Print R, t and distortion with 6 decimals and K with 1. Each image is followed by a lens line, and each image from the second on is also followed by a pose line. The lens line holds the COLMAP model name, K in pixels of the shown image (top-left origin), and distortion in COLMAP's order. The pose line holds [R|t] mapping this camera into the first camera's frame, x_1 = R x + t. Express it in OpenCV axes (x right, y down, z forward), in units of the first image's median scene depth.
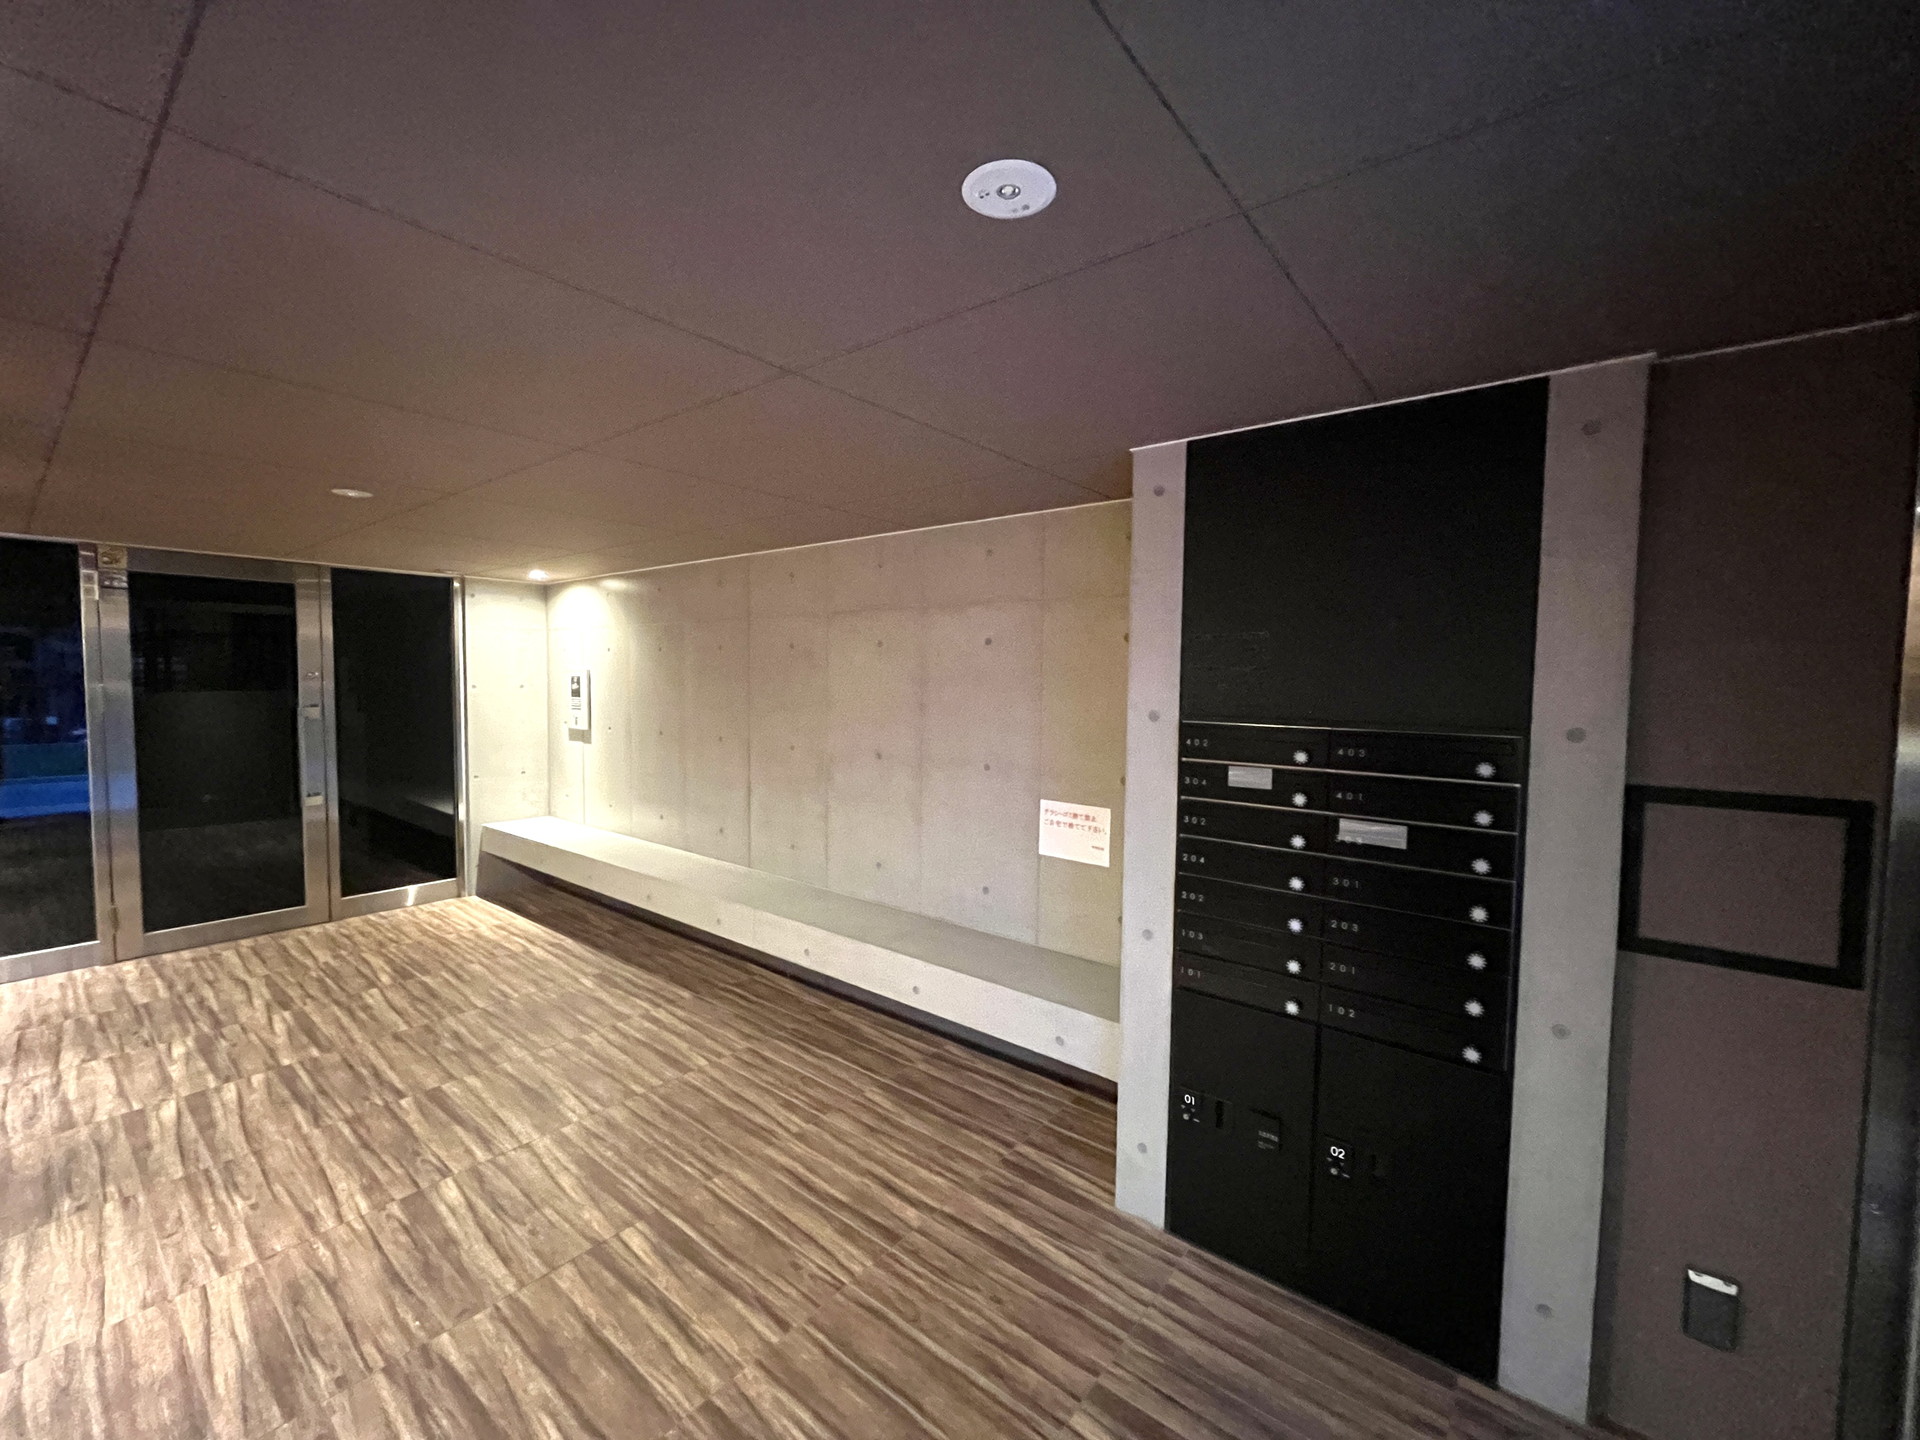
lens RADIAL K [[780.1, 0, 958.0], [0, 780.1, 714.4], [0, 0, 1]] dist [-0.002807, -0.000374]
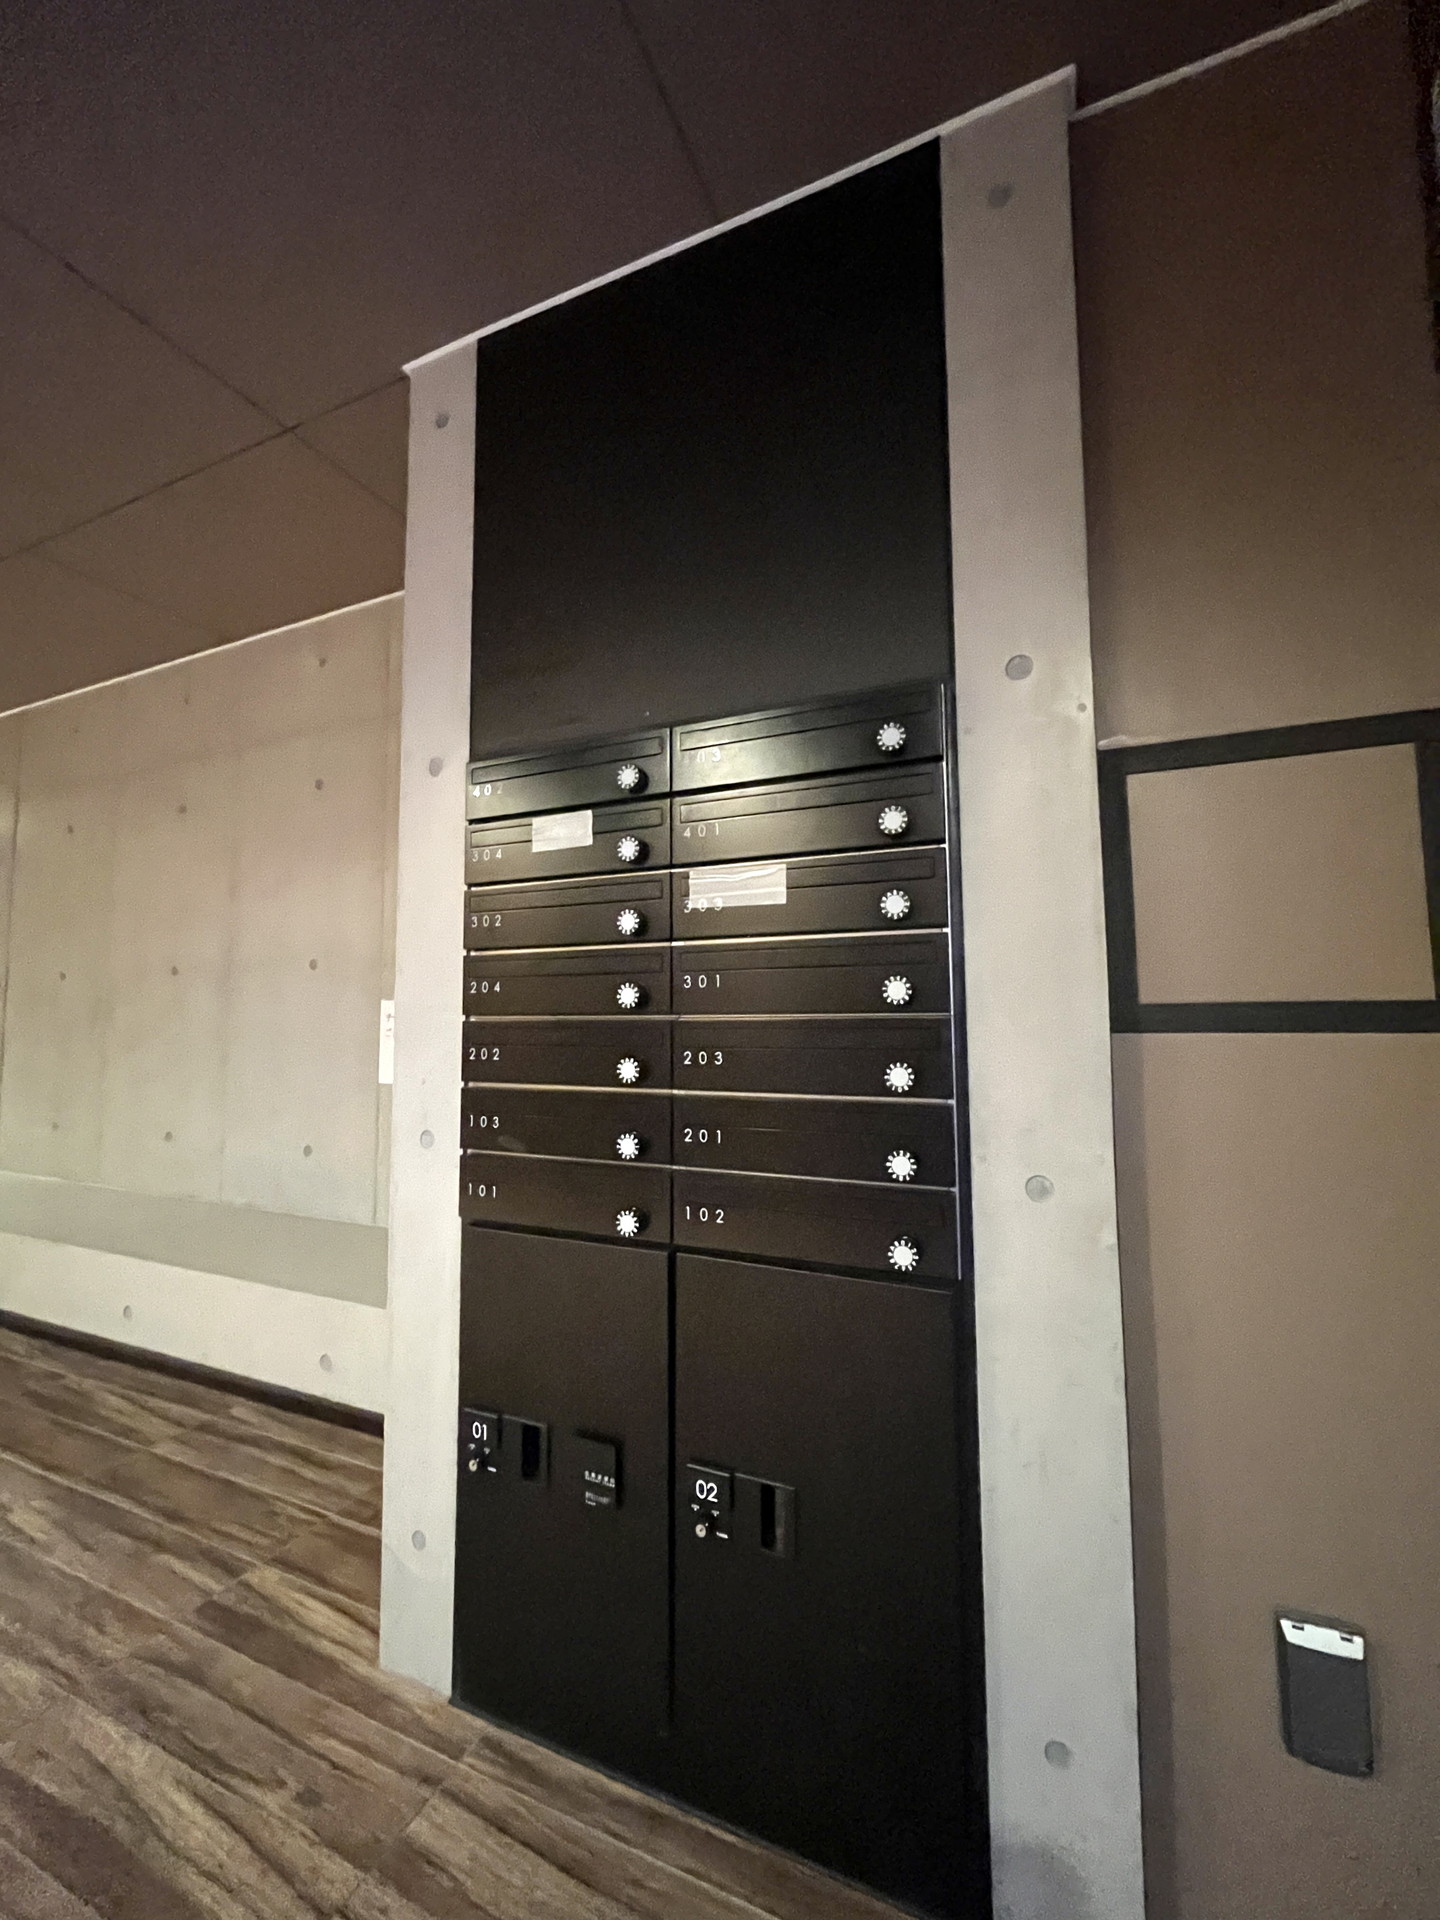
lens RADIAL K [[780.1, 0, 720.7], [0, 780.1, 950.3], [0, 0, 1]] dist [-0.002807, -0.000374]
pose [[0.966594, 0.002272, 0.256304, 0.314486], [0.030792, 0.991689, -0.124916, 0.229701], [-0.254457, 0.128635, 0.958491, 0.383965]]
